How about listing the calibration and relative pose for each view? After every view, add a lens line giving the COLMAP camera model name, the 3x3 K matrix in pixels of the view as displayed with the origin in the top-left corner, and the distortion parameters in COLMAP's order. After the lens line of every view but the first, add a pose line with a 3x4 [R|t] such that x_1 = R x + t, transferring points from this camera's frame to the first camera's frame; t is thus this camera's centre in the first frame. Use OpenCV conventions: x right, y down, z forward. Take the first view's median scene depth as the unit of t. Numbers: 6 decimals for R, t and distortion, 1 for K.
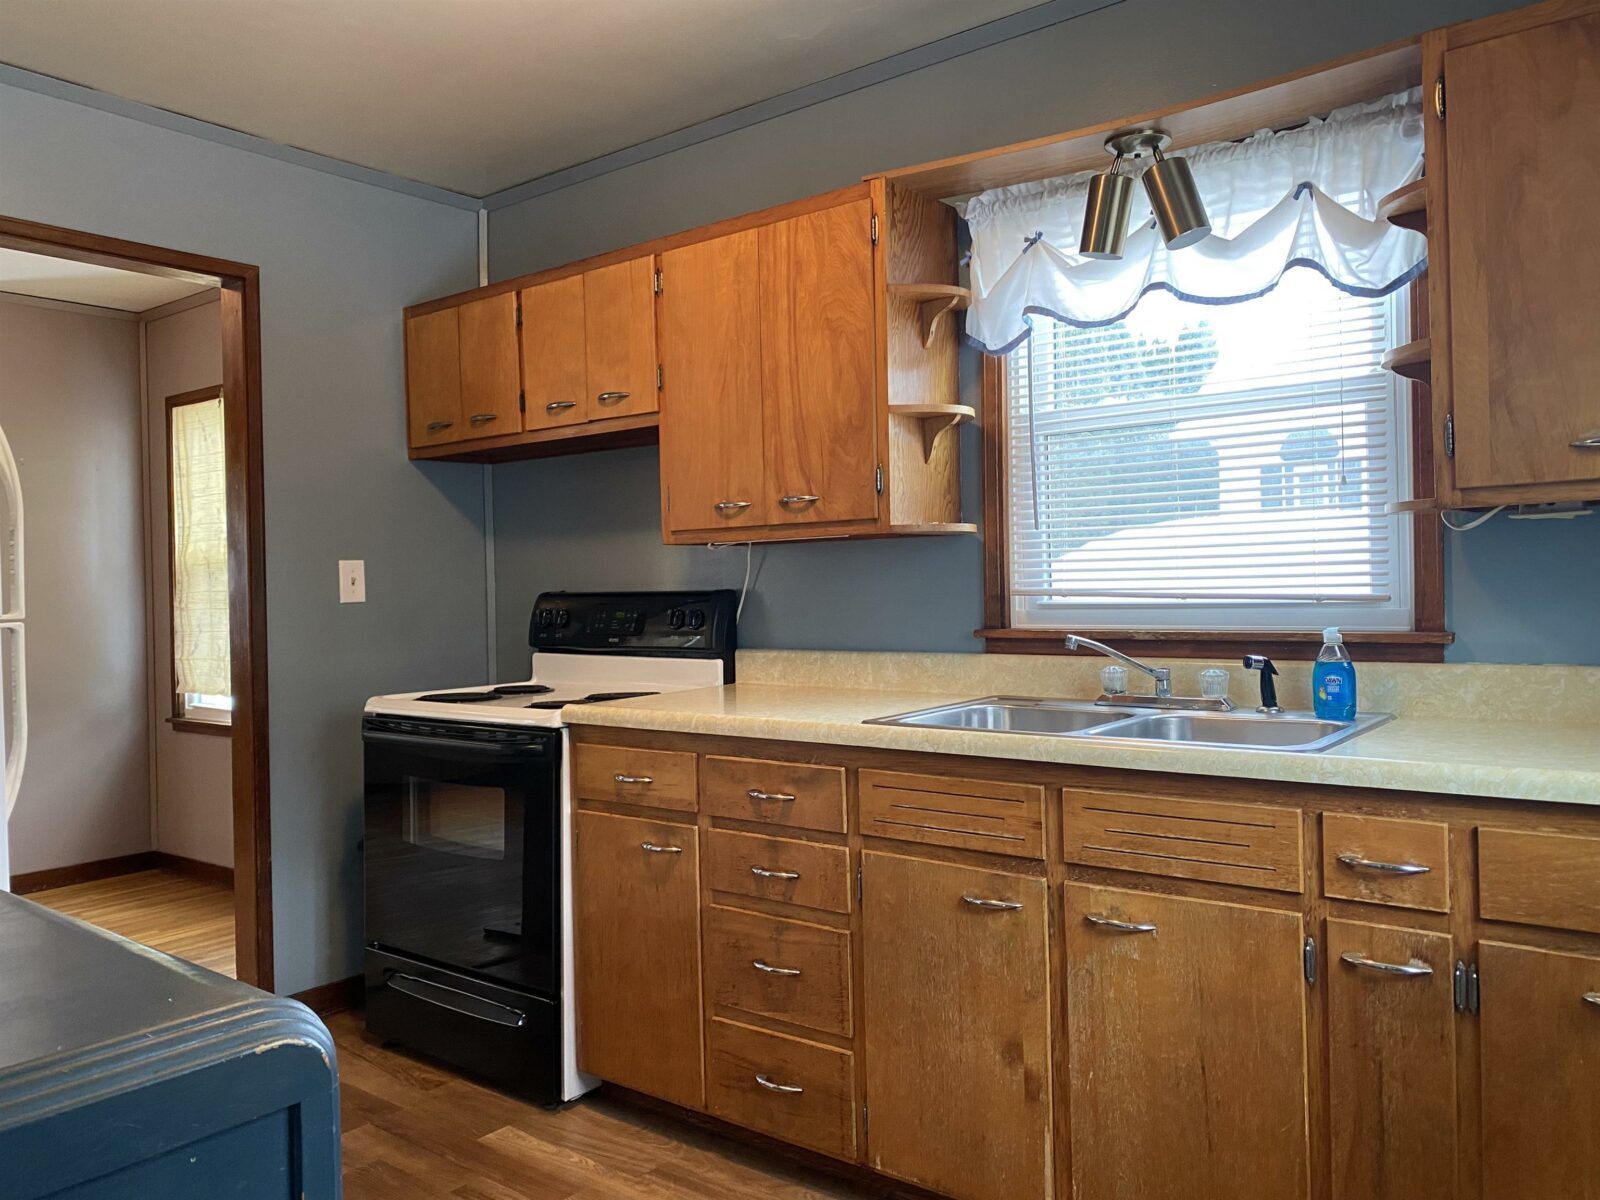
lens RADIAL K [[1213.3, 0, 796.7], [0, 1213.3, 606.3], [0, 0, 1]] dist [0.040657, -0.051878]
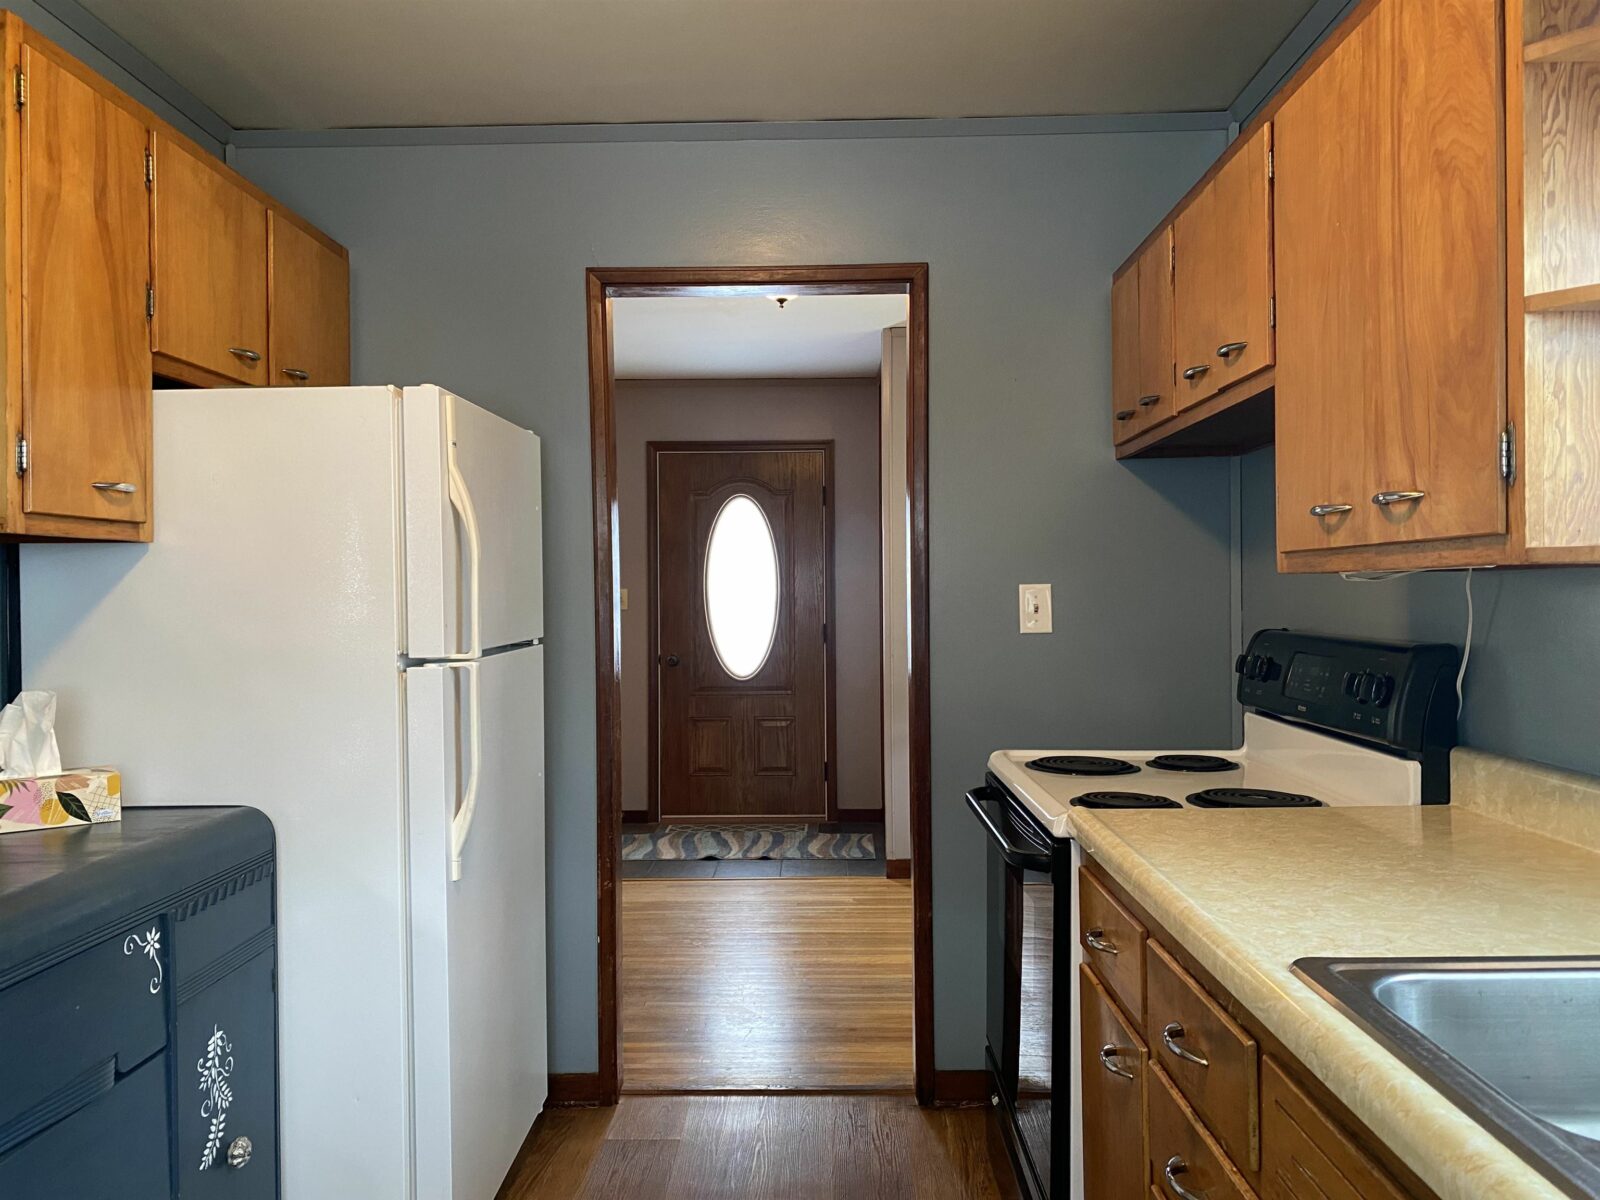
lens RADIAL K [[1213.3, 0, 799.2], [0, 1213.3, 585.8], [0, 0, 1]] dist [0.040657, -0.051878]
pose [[0.598561, 0.012999, -0.800972, 0.269544], [-0.018376, 0.999828, 0.002494, -0.044384], [0.800867, 0.013226, 0.598697, 0.447779]]
